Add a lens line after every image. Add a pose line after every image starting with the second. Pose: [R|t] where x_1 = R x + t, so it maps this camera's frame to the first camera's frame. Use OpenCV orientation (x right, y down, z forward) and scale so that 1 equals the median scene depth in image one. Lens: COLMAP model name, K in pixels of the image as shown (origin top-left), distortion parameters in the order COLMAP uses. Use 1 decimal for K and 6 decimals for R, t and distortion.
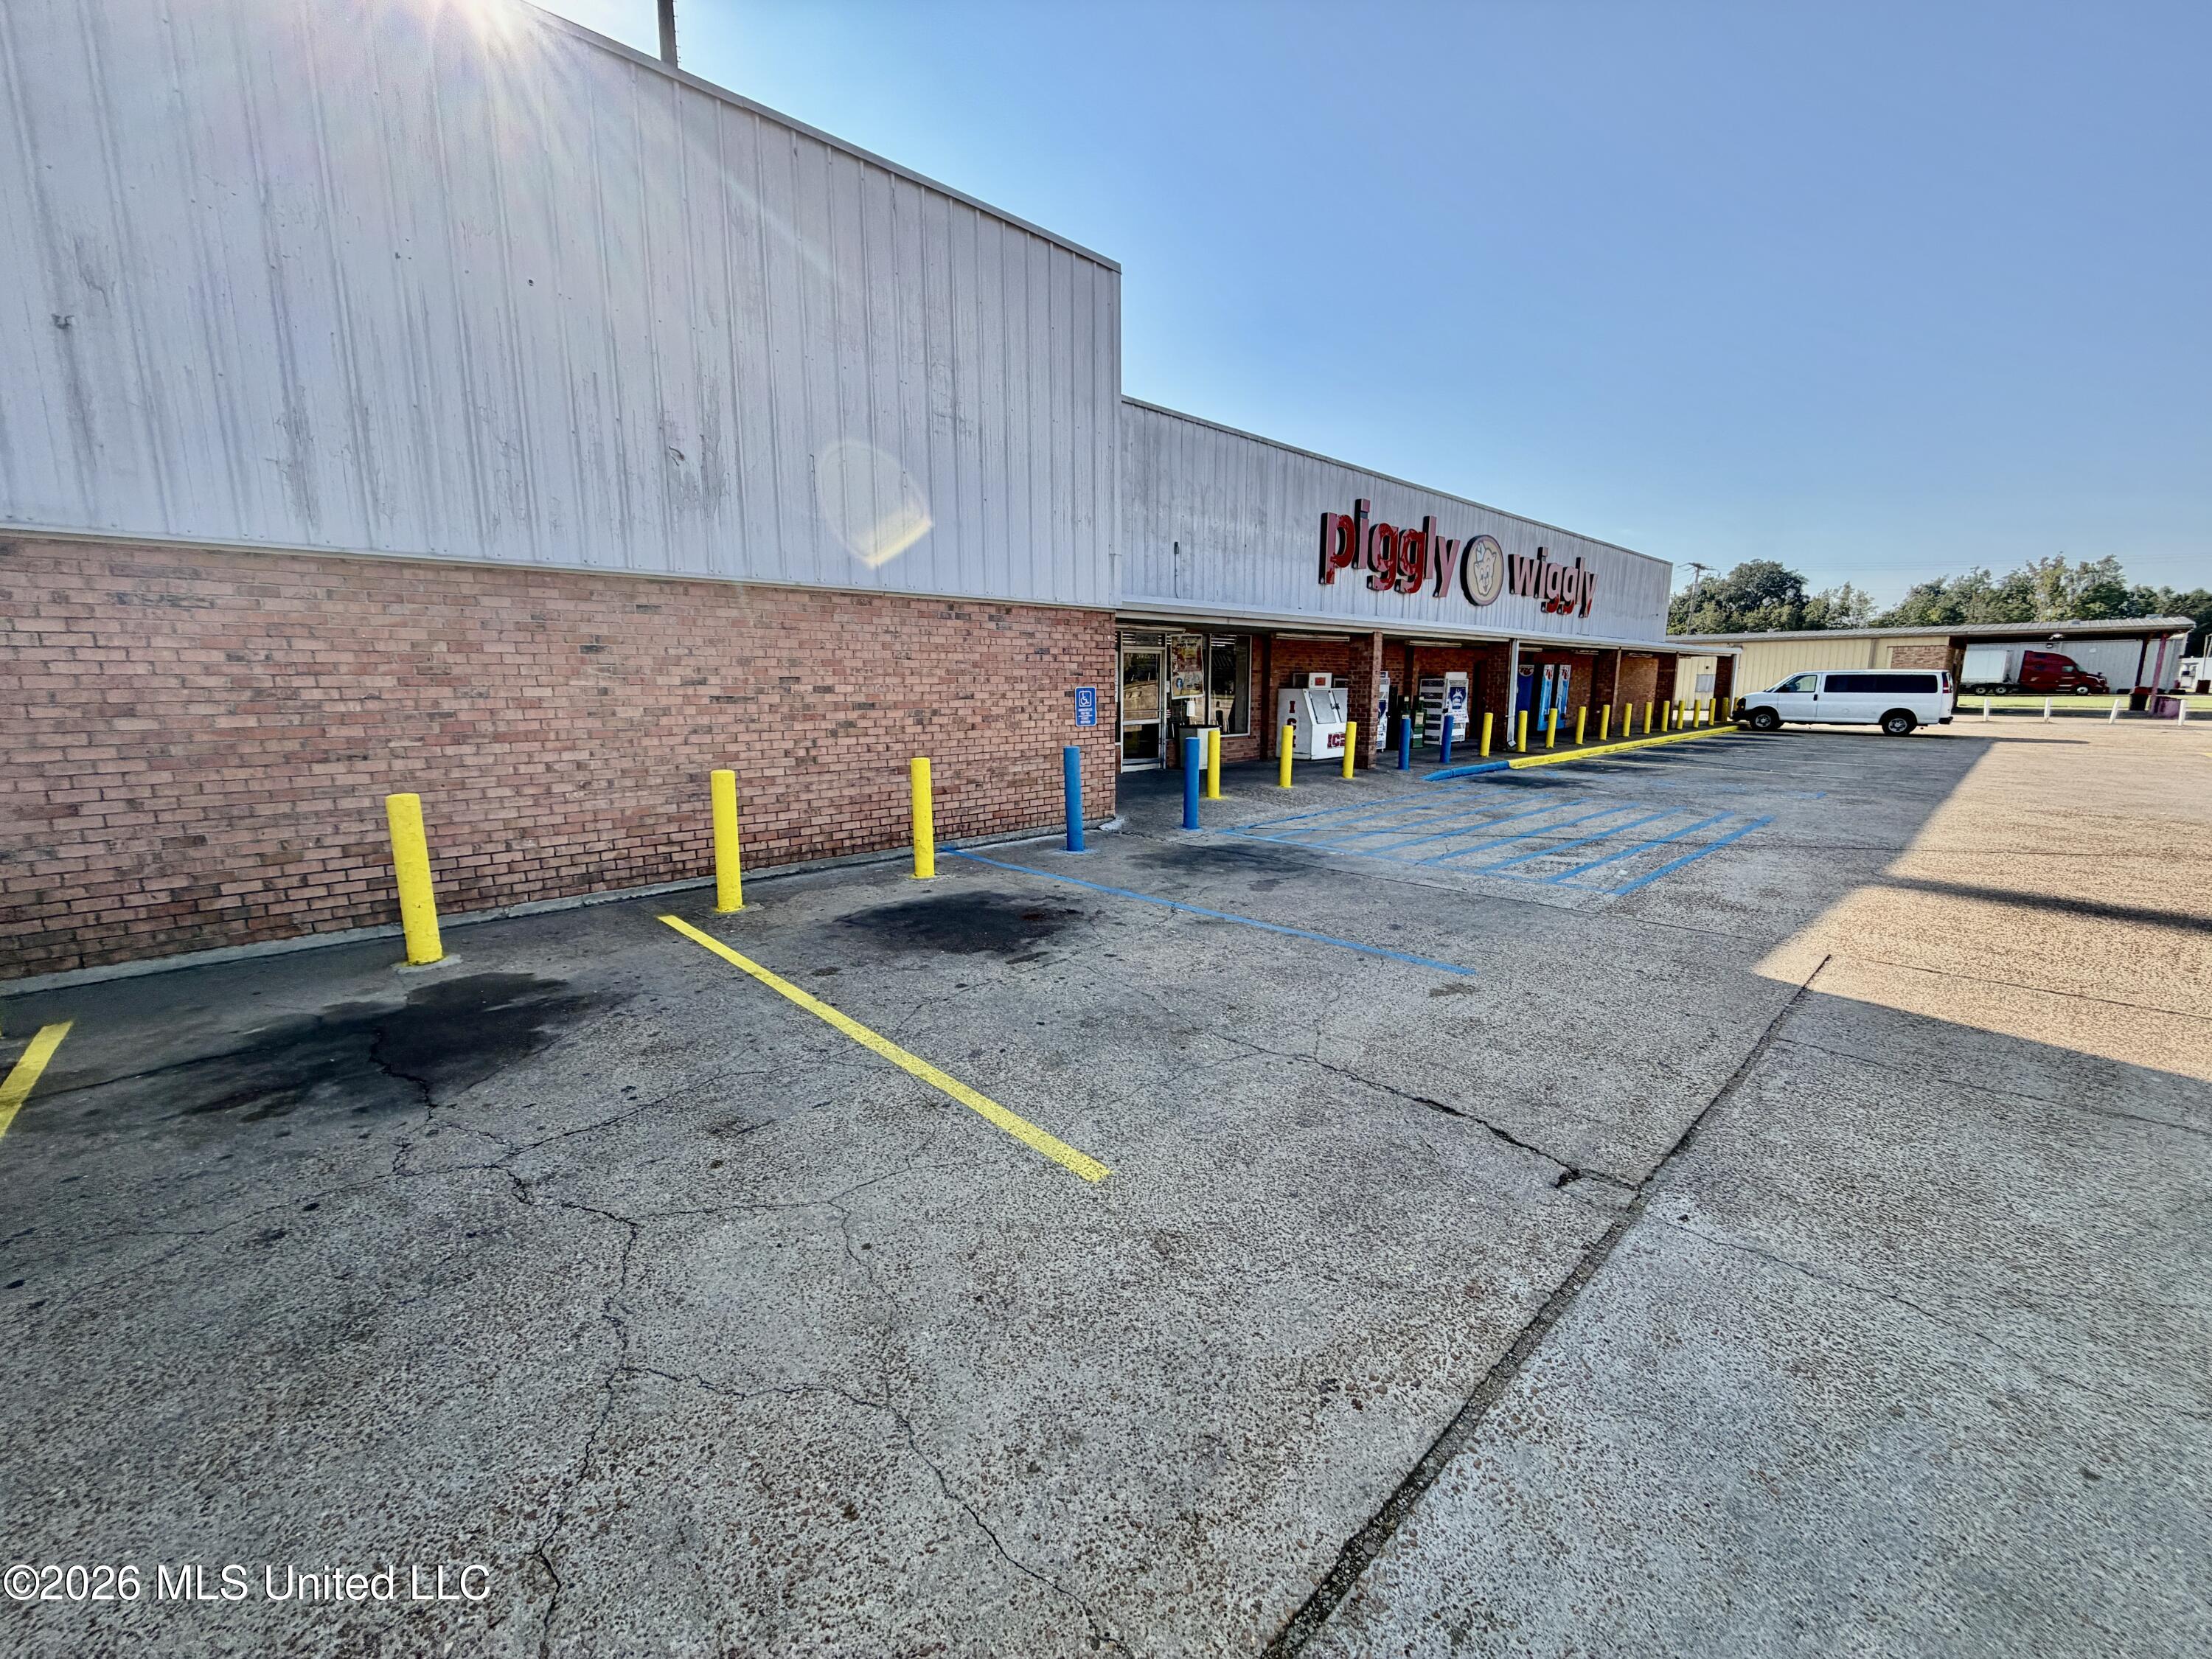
lens RADIAL K [[876.7, 0, 1104.5], [0, 876.7, 827.3], [0, 0, 1]] dist [0.003535, 0.000236]
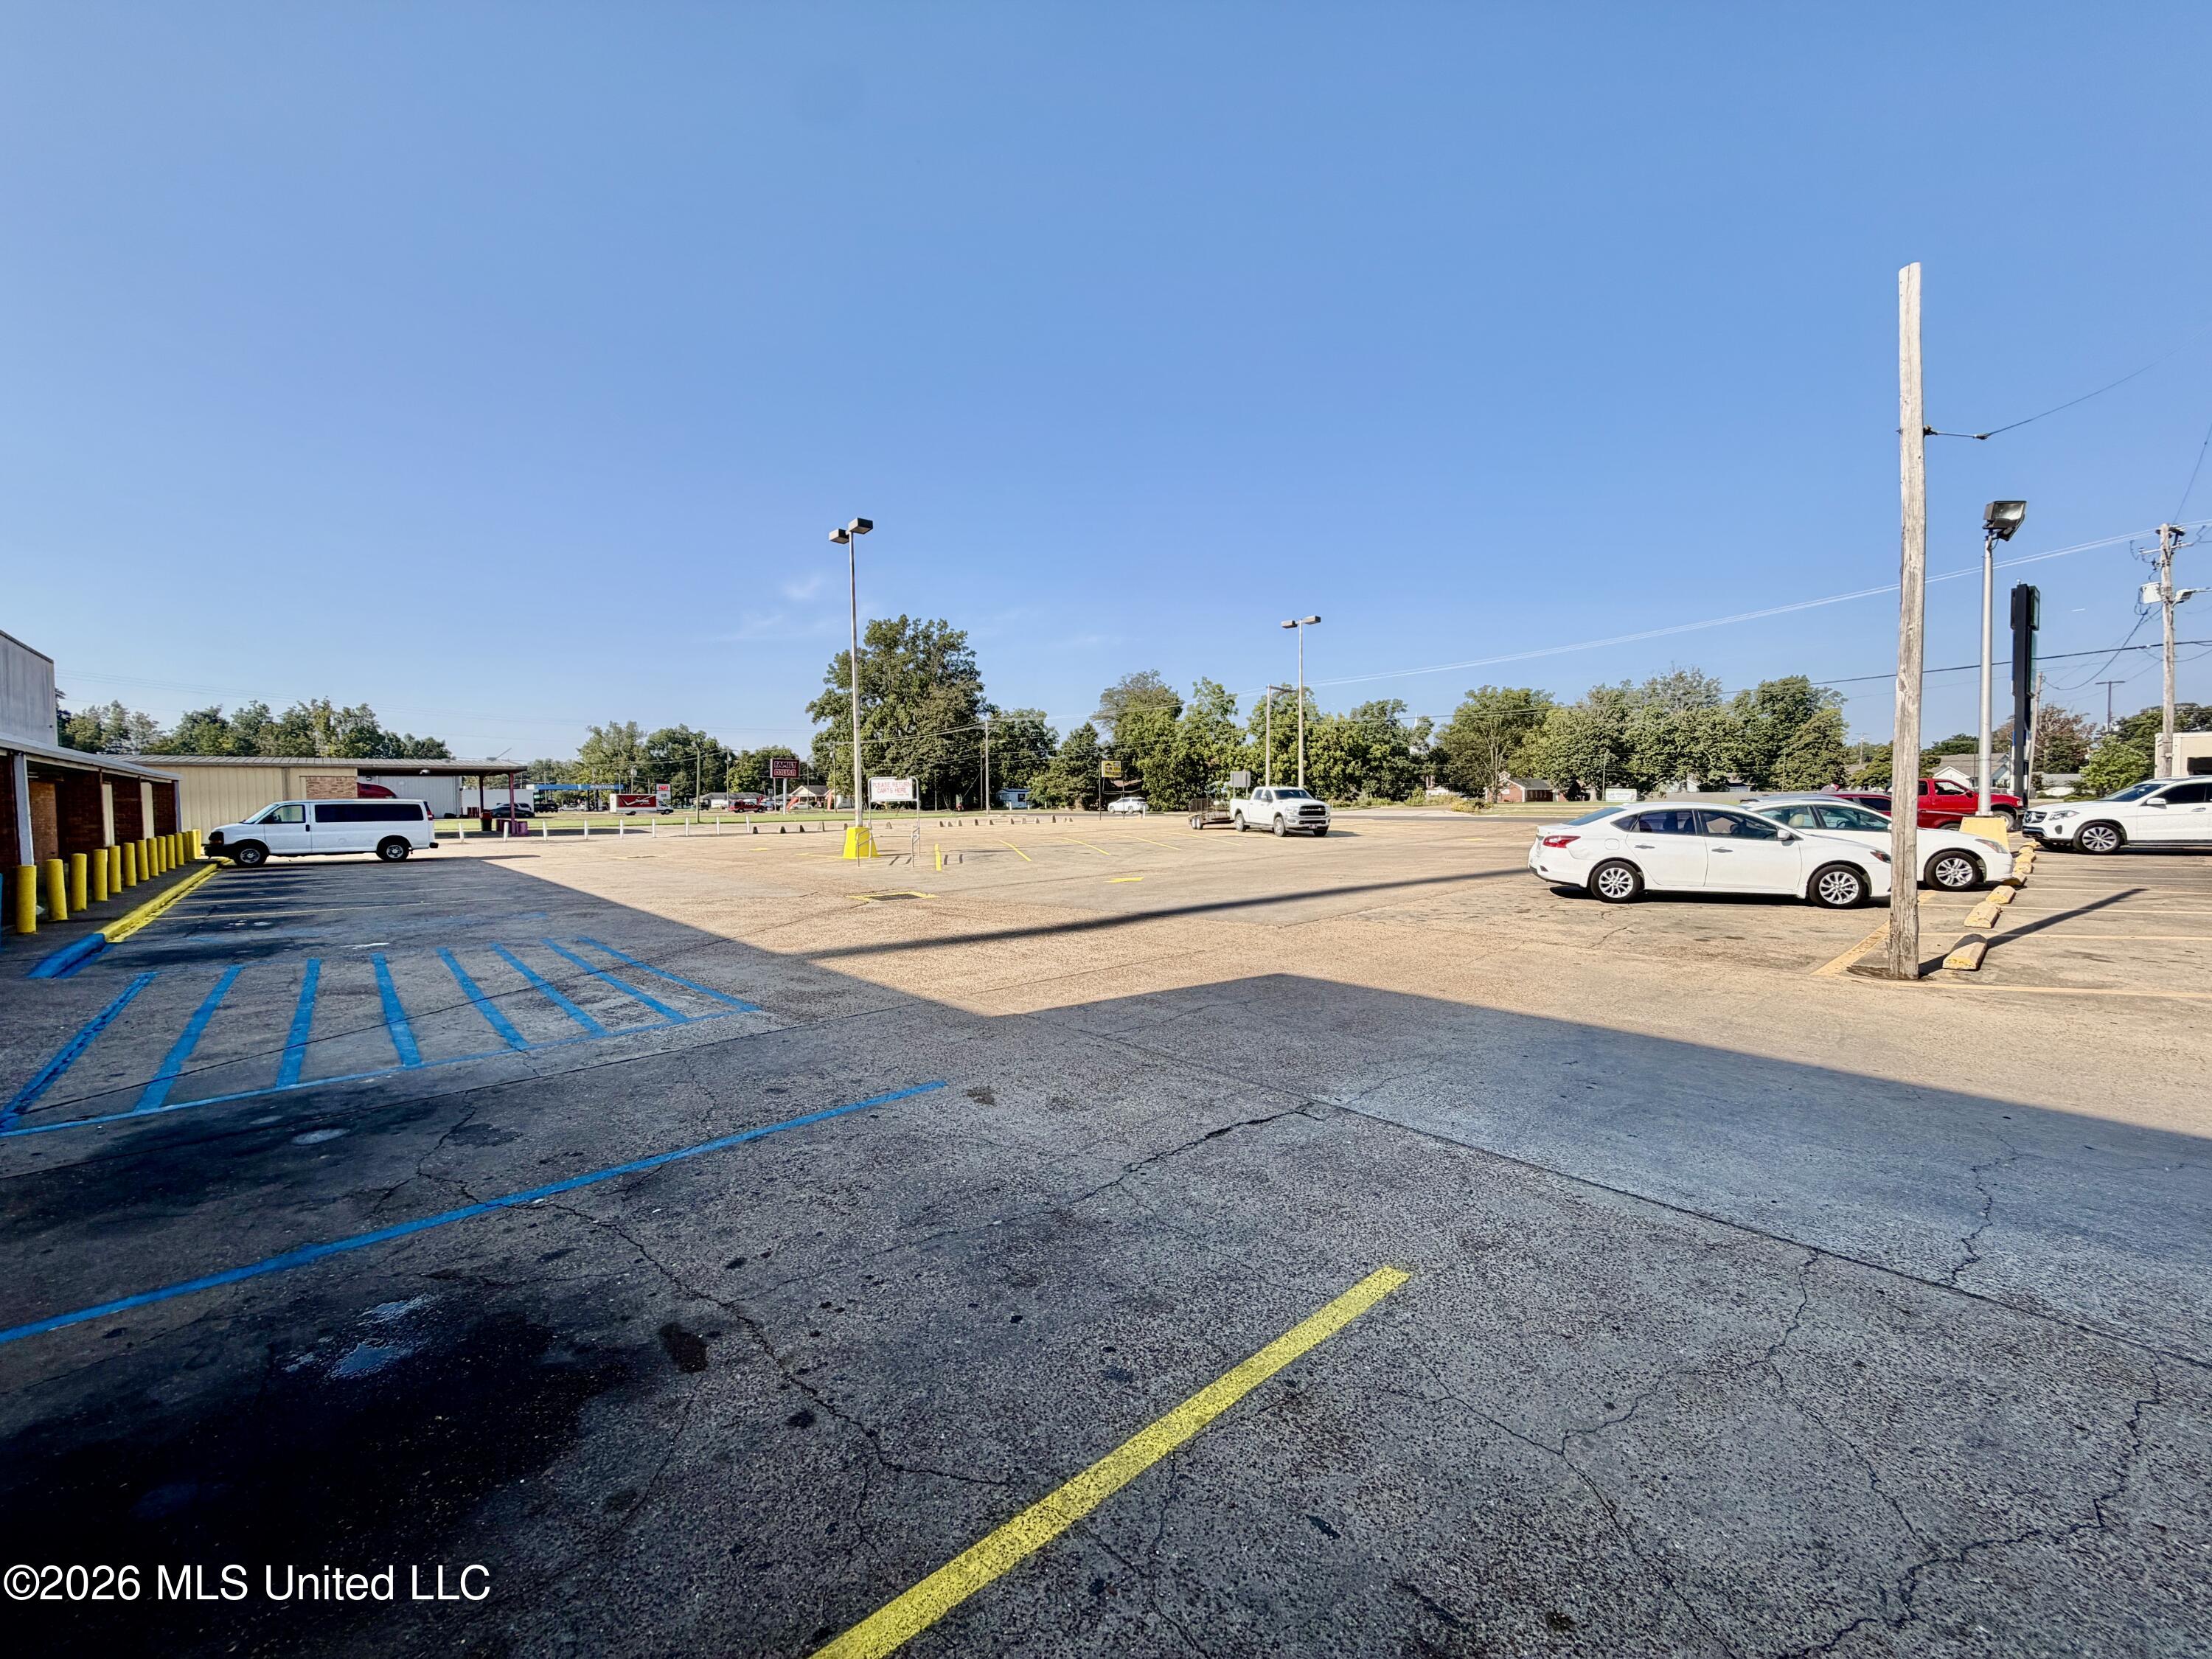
lens RADIAL K [[876.7, 0, 1104.4], [0, 876.7, 830.3], [0, 0, 1]] dist [0.003535, 0.000236]
pose [[0.022778, -0.033497, 0.999179, -0.627379], [0.174153, 0.984291, 0.029028, -0.131587], [-0.984455, 0.173349, 0.028254, 0.728649]]
